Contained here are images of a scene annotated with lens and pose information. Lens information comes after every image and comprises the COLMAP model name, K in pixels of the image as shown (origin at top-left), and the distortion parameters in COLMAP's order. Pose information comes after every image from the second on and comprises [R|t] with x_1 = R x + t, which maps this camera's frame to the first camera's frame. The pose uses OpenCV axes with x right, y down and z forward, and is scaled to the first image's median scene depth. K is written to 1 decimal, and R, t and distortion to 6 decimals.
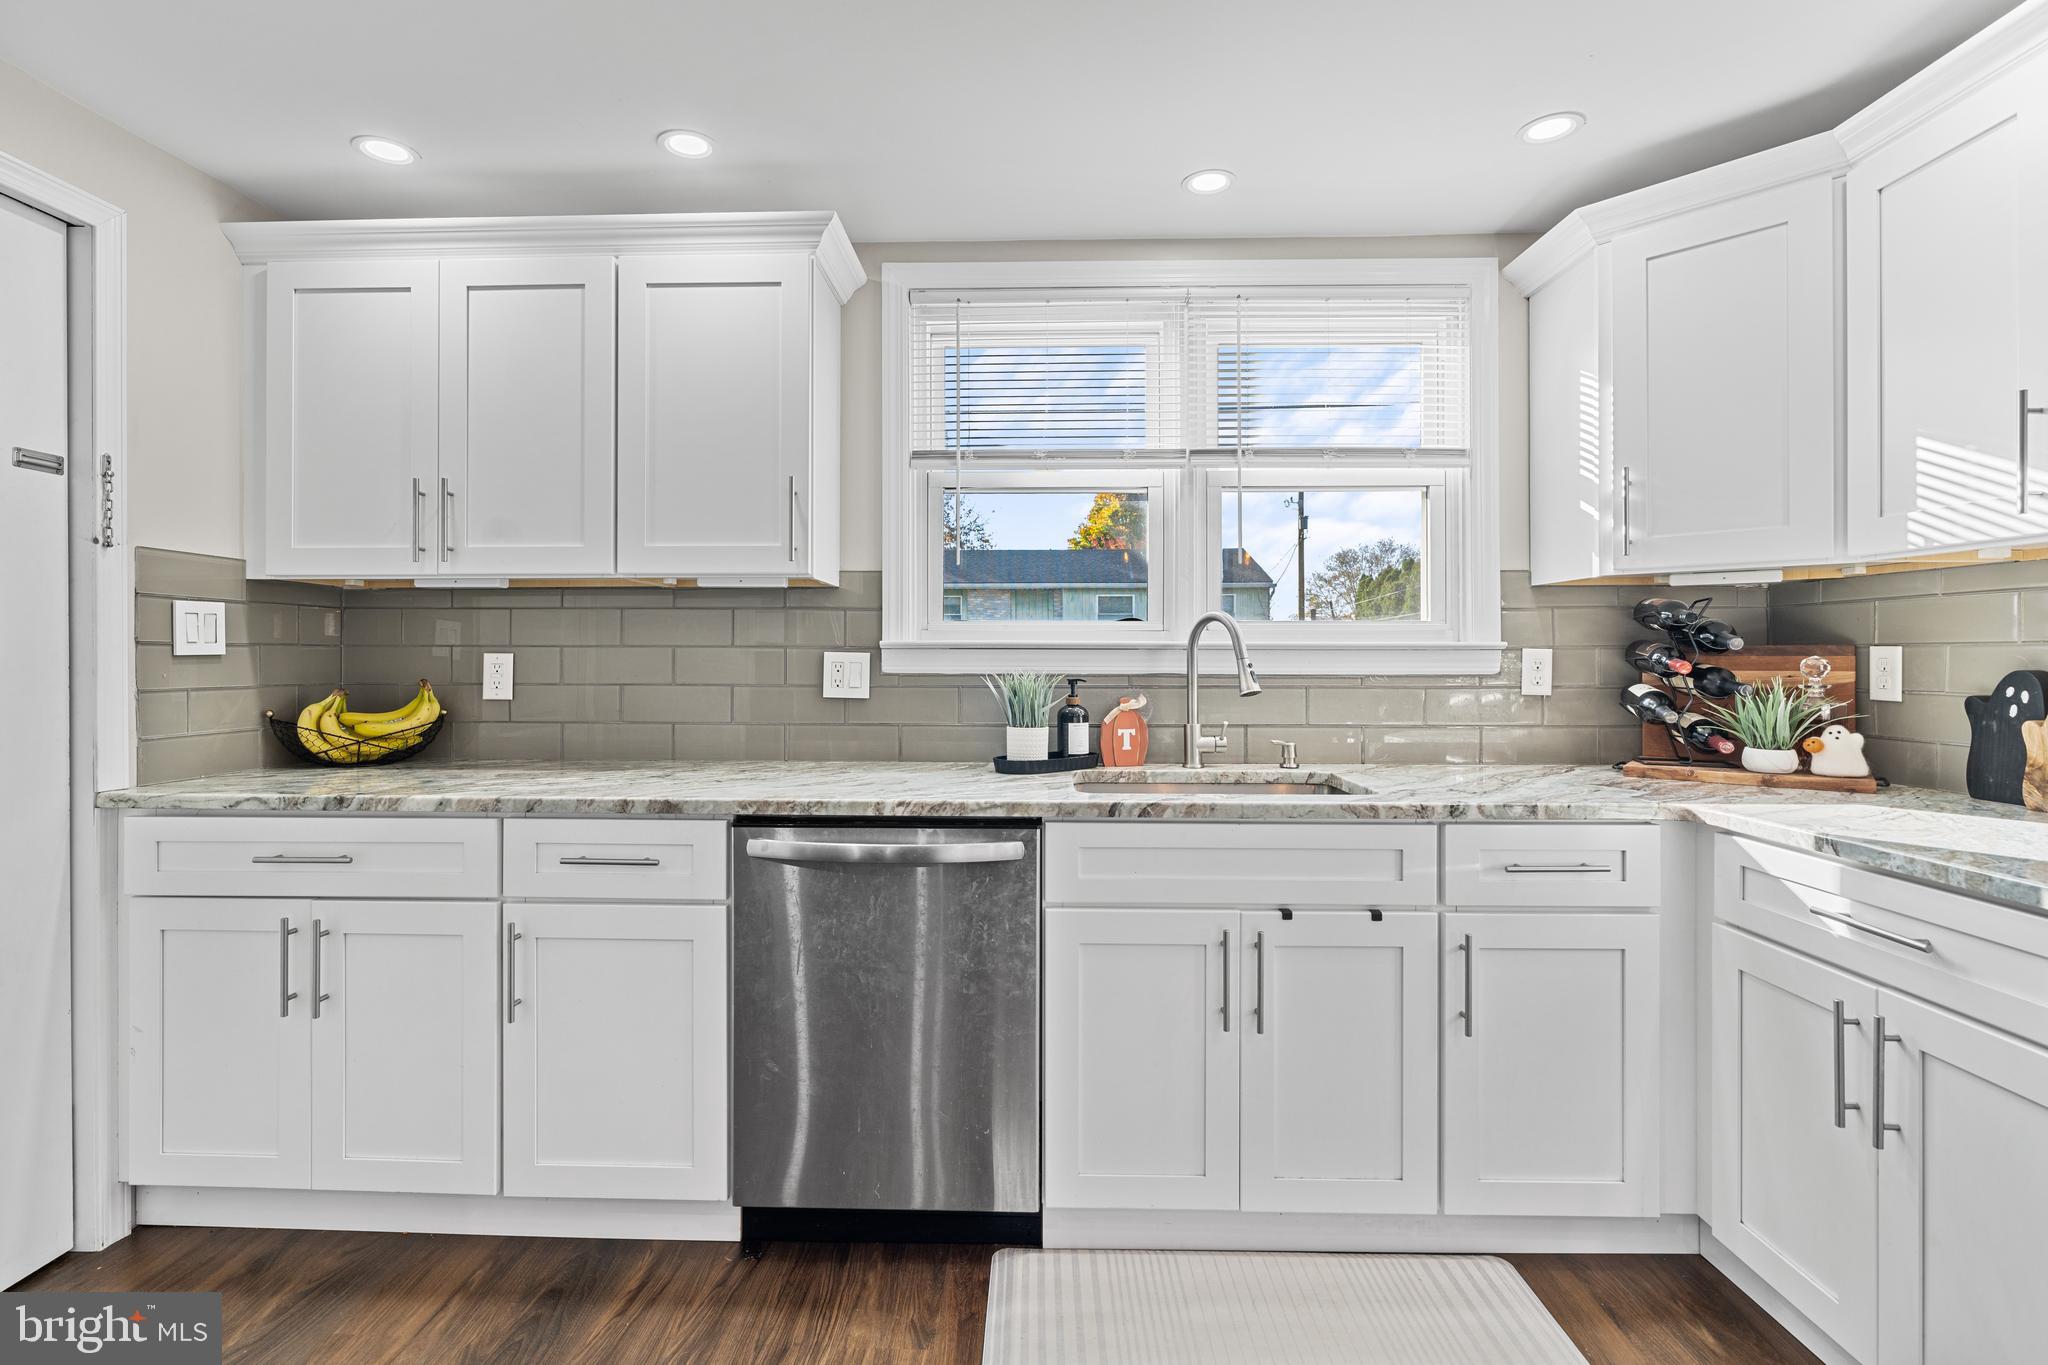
lens RADIAL K [[932.5, 0, 1009.6], [0, 932.5, 650.5], [0, 0, 1]] dist [-0.005249, -0.000255]
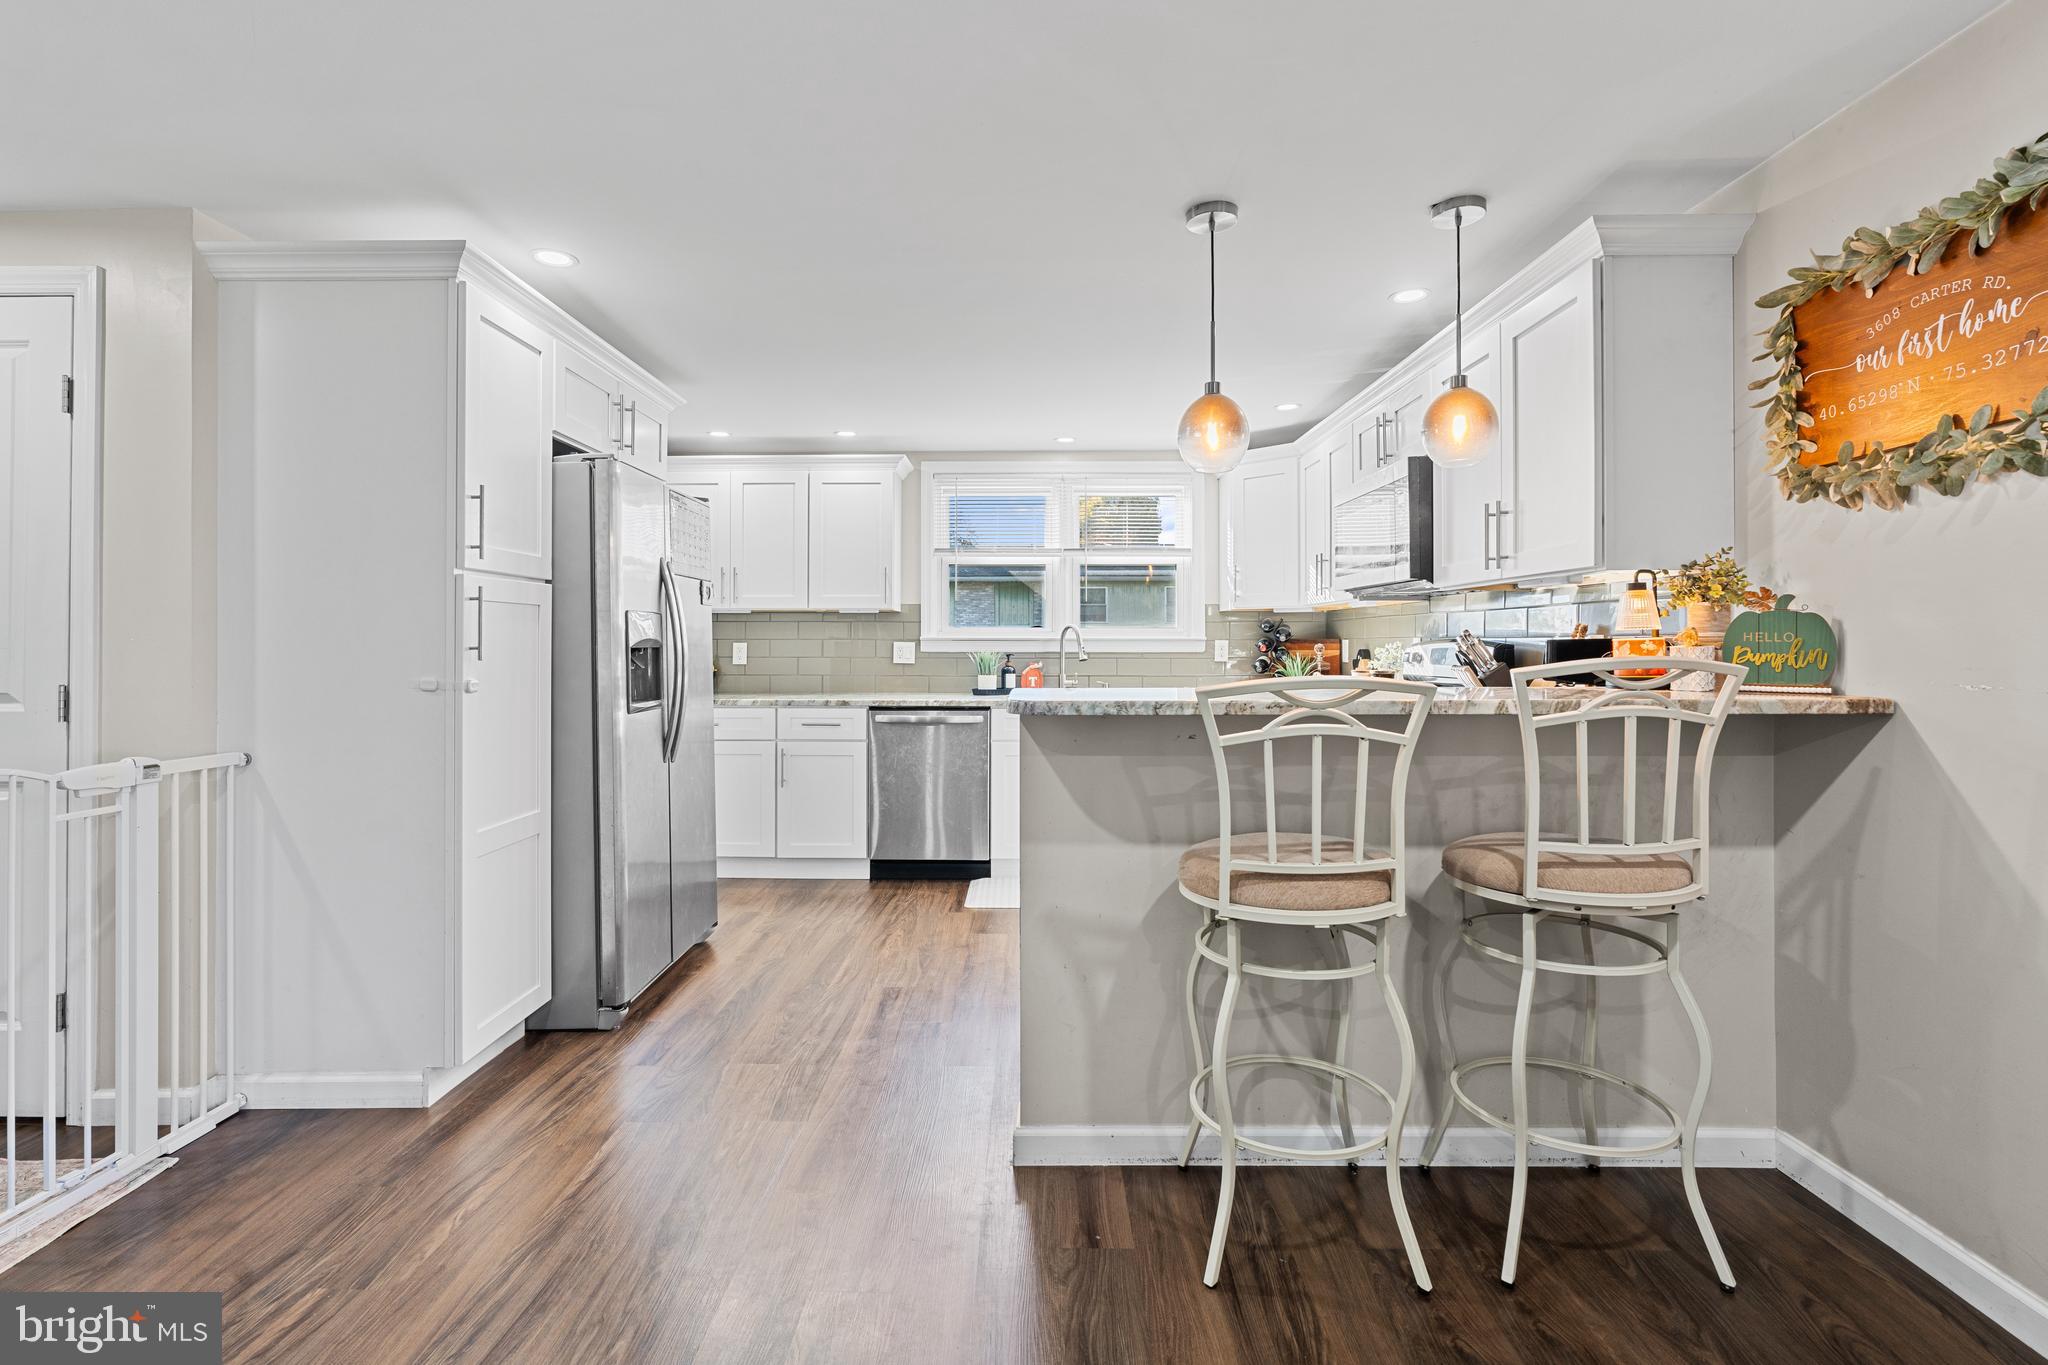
lens RADIAL K [[938.6, 0, 1022.8], [0, 938.6, 636.5], [0, 0, 1]] dist [-0.005986, 0.000702]
pose [[0.999639, -0.000427, 0.026863, 0.047614], [0.000460, 0.999999, -0.001219, -0.009888], [-0.026862, 0.001231, 0.999638, -1.380102]]
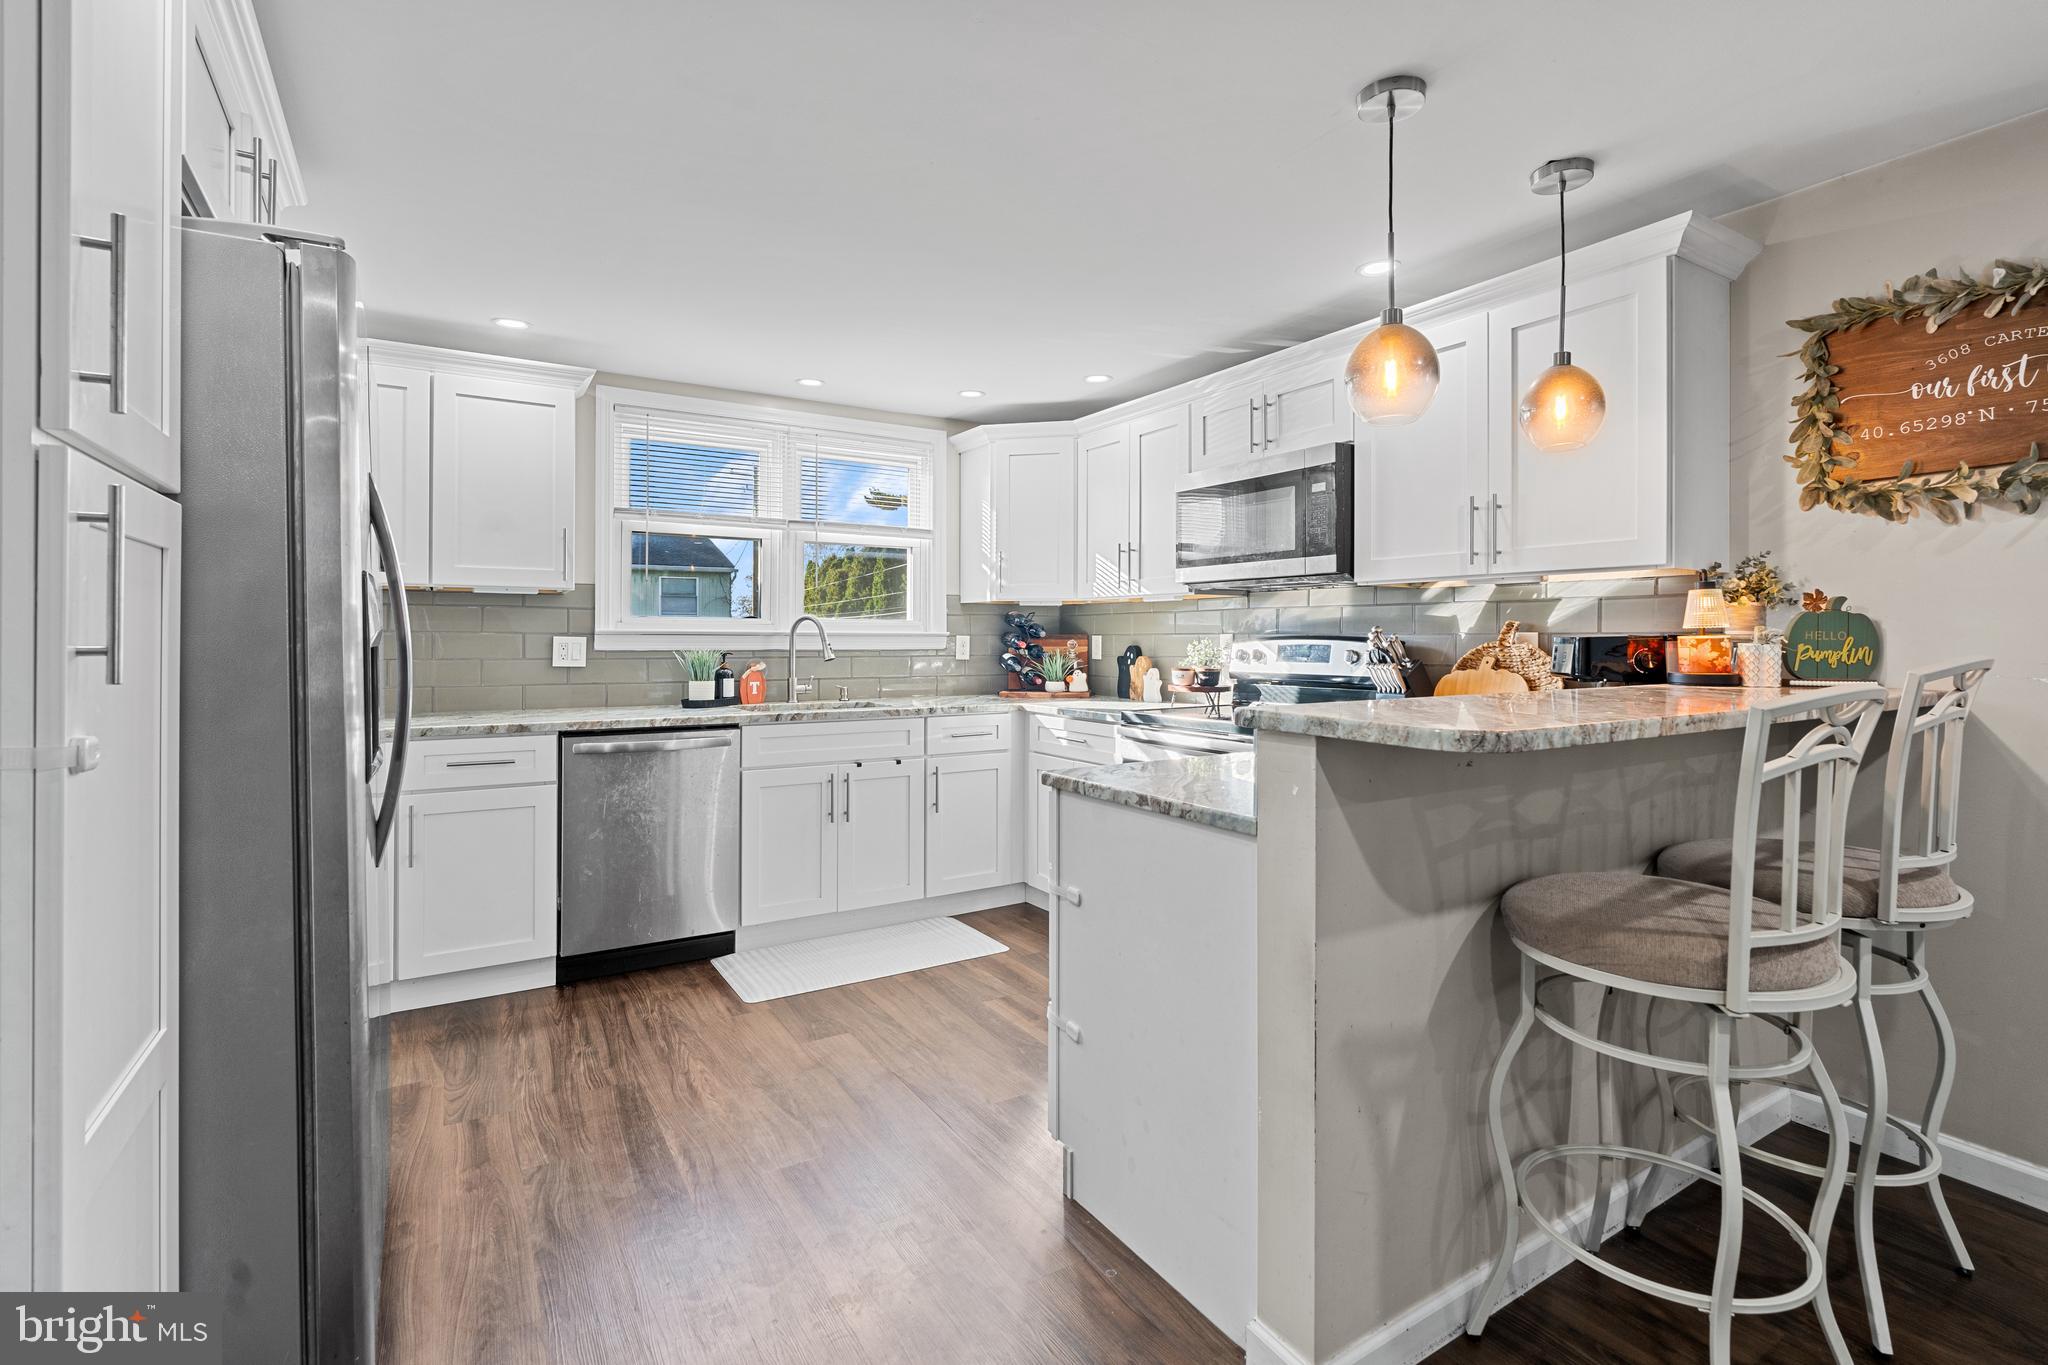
lens RADIAL K [[938.6, 0, 1022.8], [0, 938.6, 636.5], [0, 0, 1]] dist [-0.005986, 0.000702]
pose [[0.831267, 0.002618, 0.555867, -0.480938], [-0.005074, 0.999983, 0.002879, -0.007590], [-0.555850, -0.005213, 0.831267, -0.801548]]
